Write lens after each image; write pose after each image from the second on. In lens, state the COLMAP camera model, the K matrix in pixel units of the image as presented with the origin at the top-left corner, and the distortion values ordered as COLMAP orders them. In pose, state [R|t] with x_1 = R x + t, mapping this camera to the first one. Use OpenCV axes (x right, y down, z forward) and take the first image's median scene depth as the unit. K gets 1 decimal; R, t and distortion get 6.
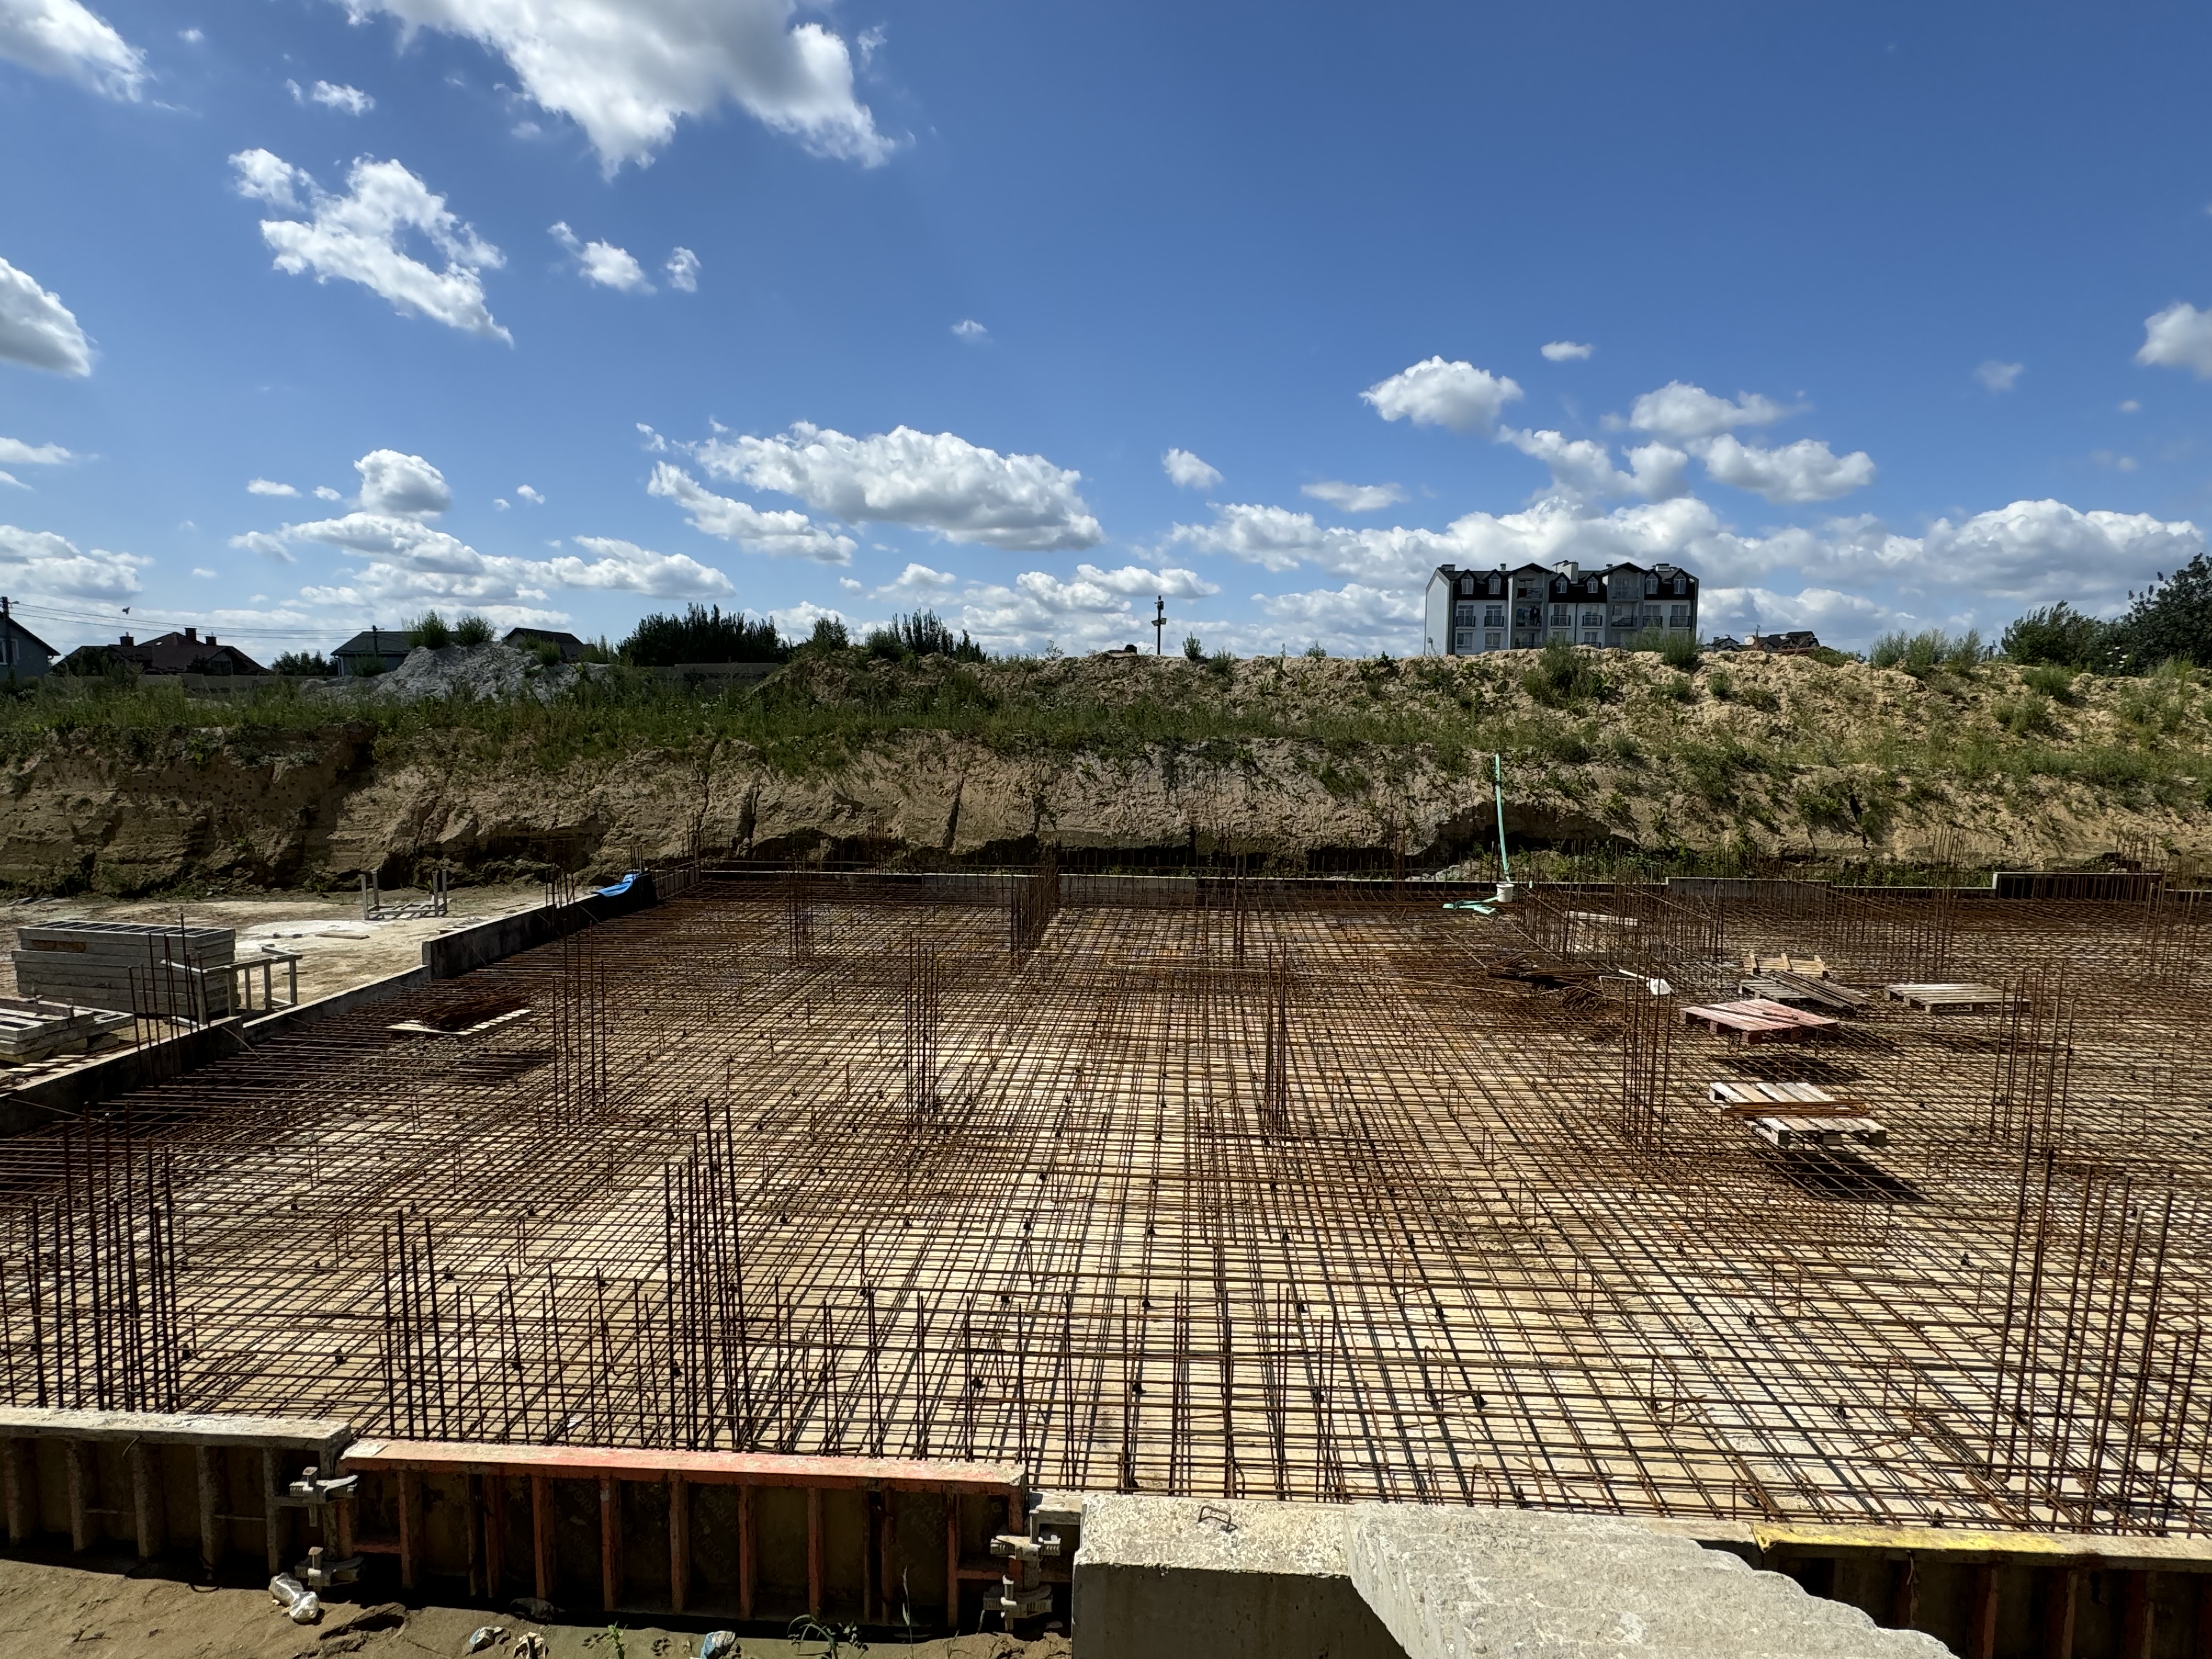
lens RADIAL K [[1148.0, 0, 1114.8], [0, 1148.0, 829.3], [0, 0, 1]] dist [0.003259, 0.000417]
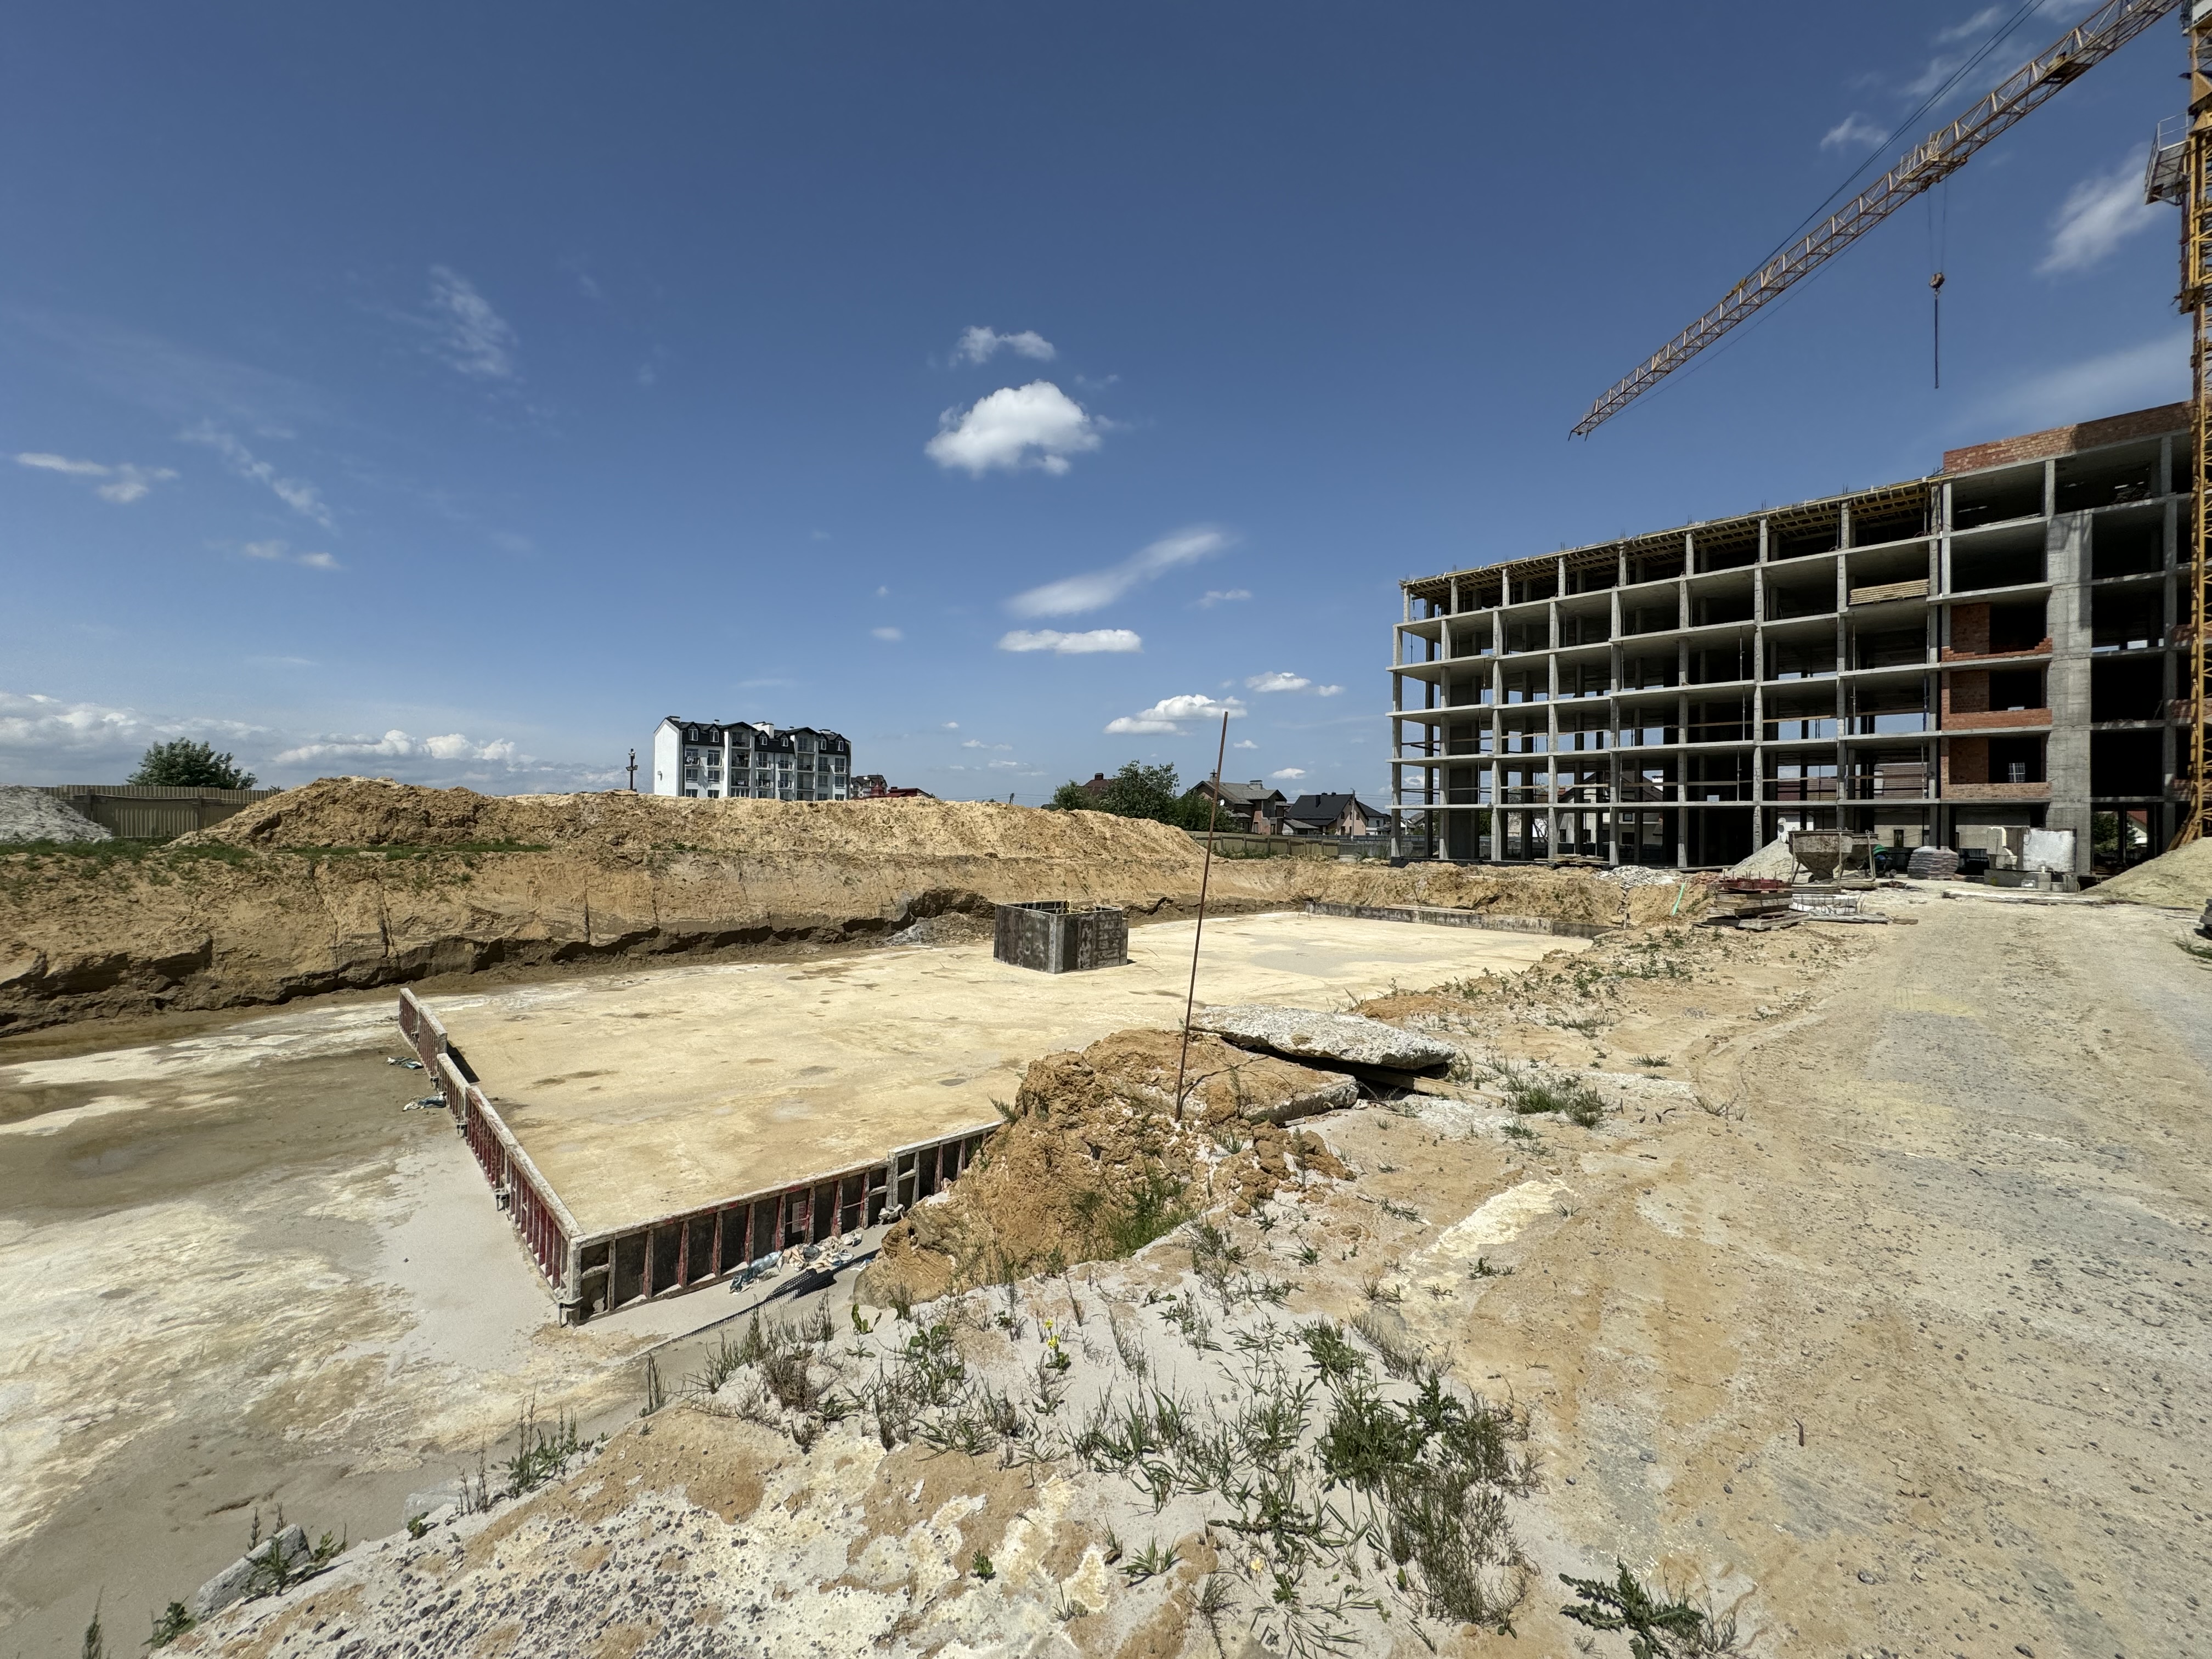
lens RADIAL K [[877.6, 0, 1103.4], [0, 877.6, 827.5], [0, 0, 1]] dist [0.000249, 0.000409]
pose [[0.687745, 0.004881, 0.725936, -0.459646], [0.068385, 0.995095, -0.071478, -0.002203], [-0.722724, 0.098802, 0.684038, -0.097601]]
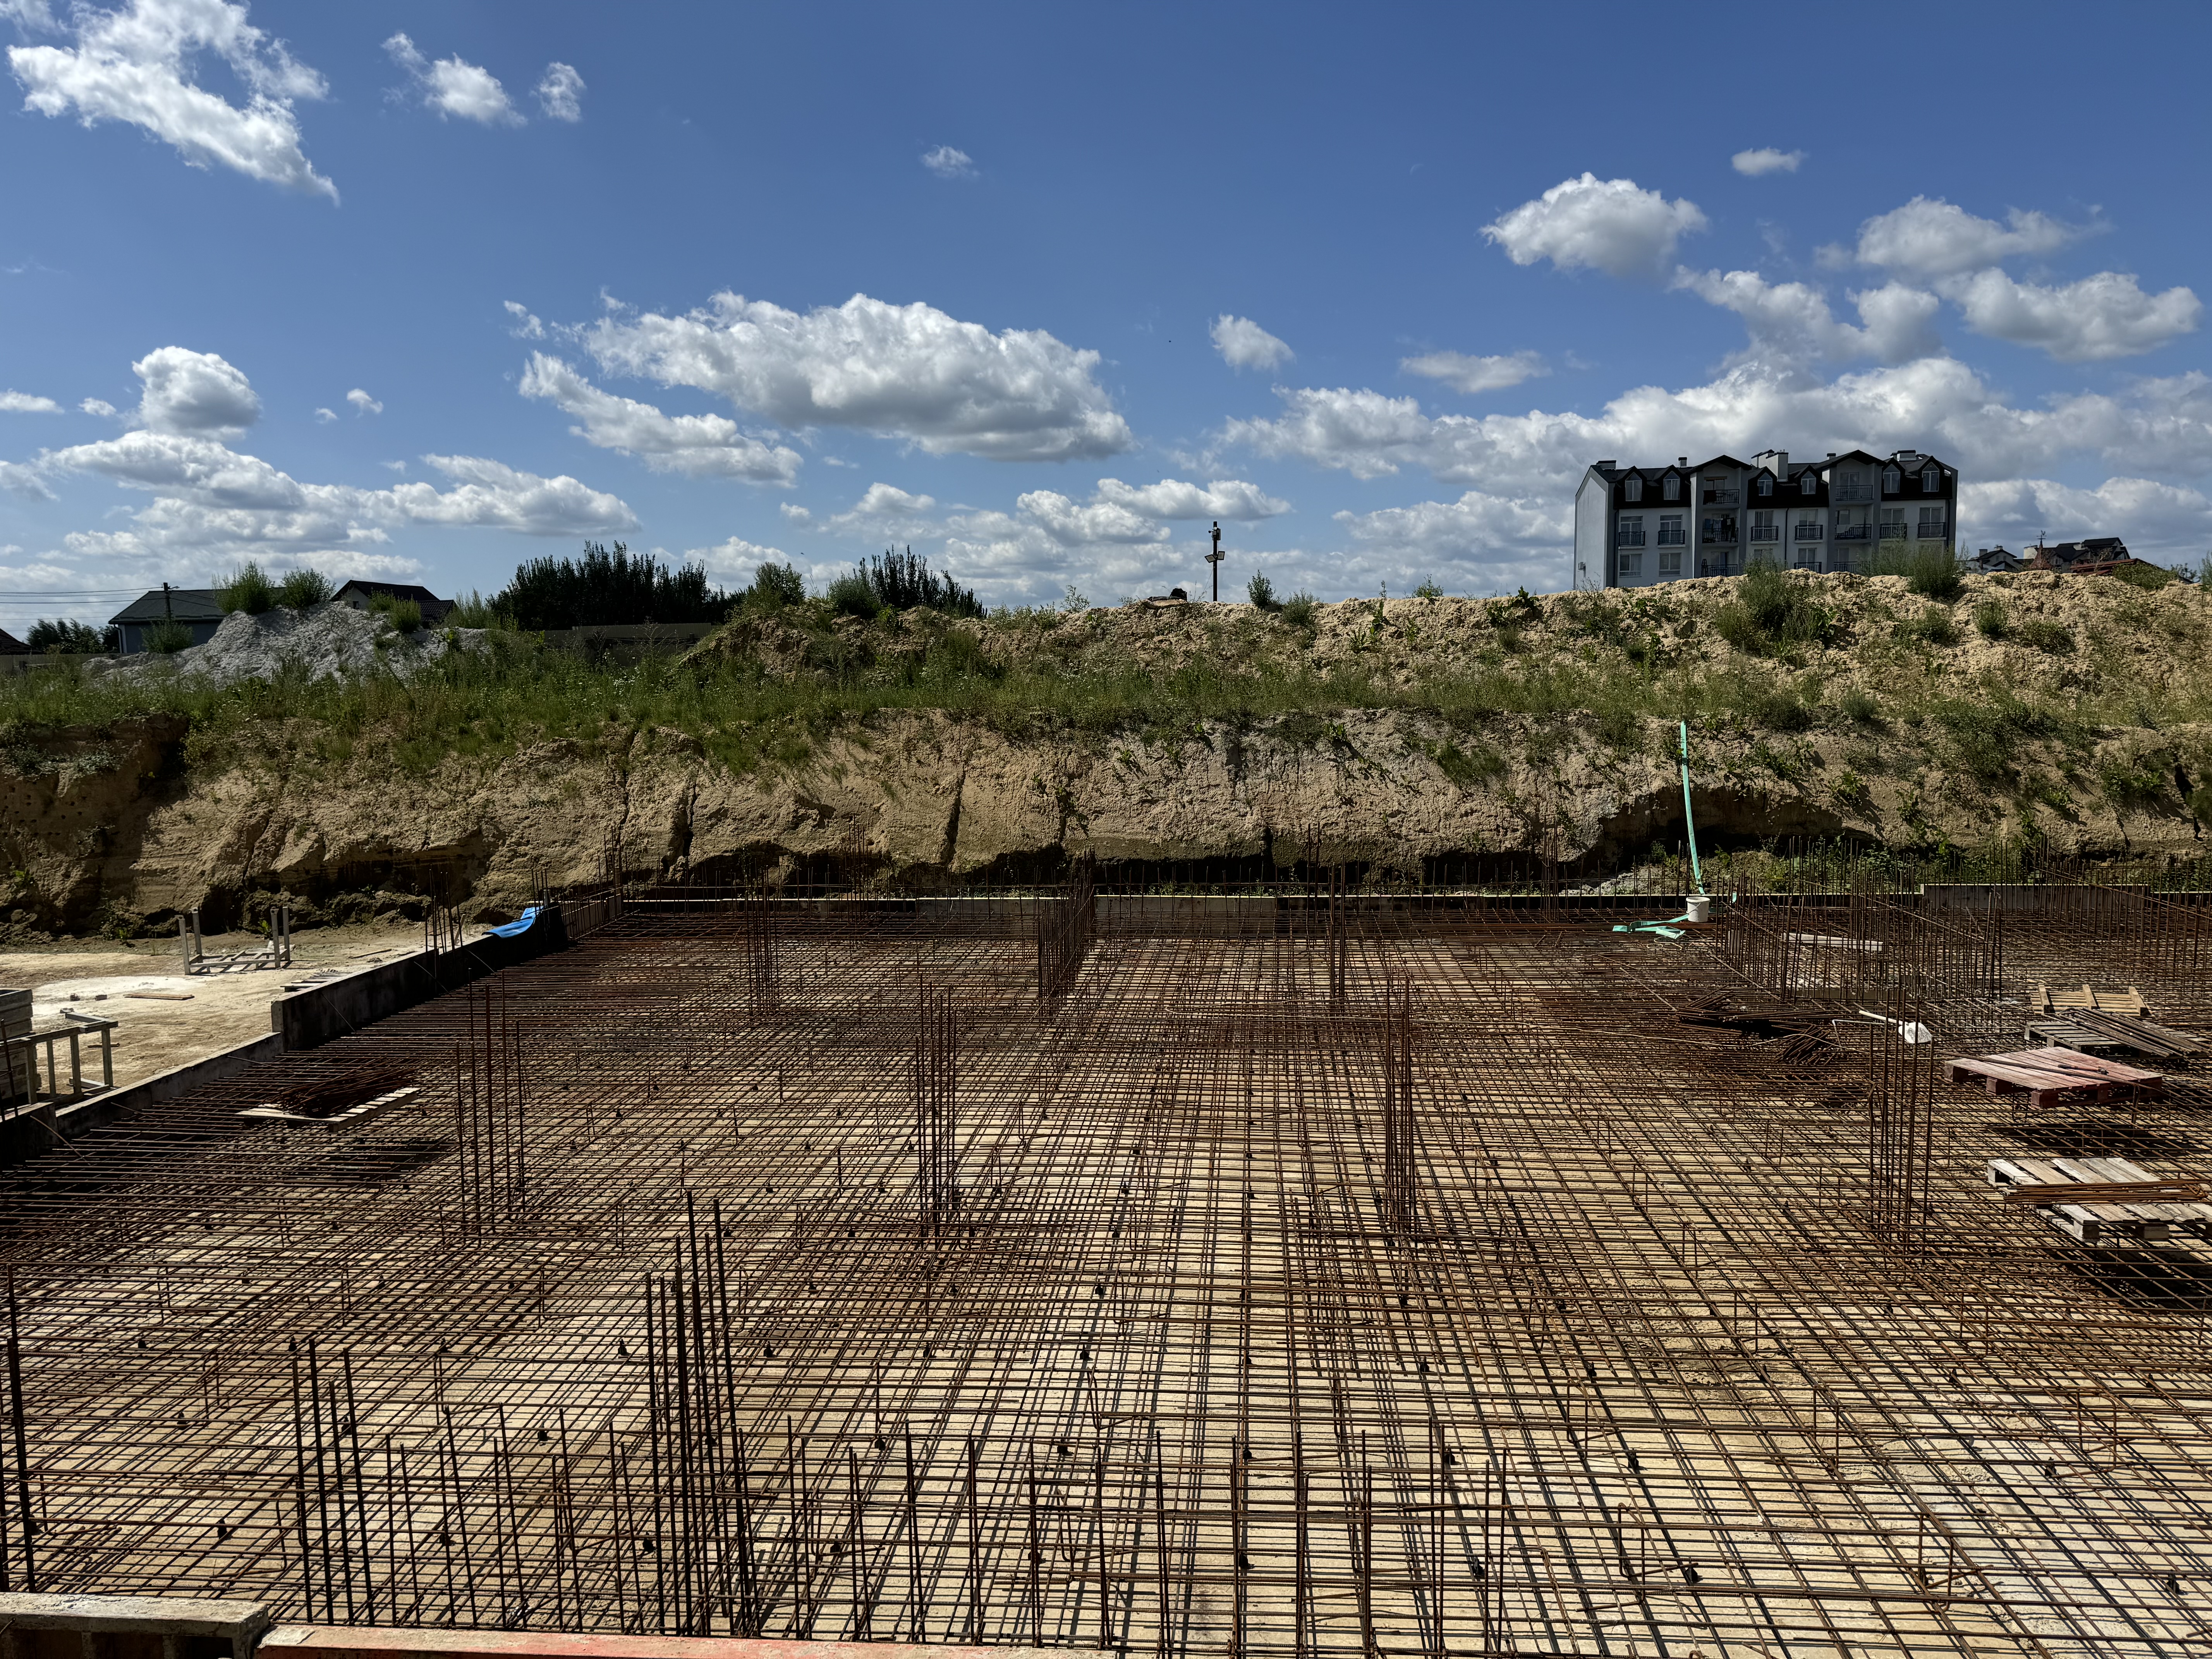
lens RADIAL K [[1545.5, 0, 1111.0], [0, 1545.5, 846.2], [0, 0, 1]] dist [0.075268, -0.087942]
pose [[0.999413, -0.020632, -0.027349, -0.009223], [0.020853, 0.999752, 0.007797, -0.001130], [0.027181, -0.008362, 0.999596, -0.015243]]
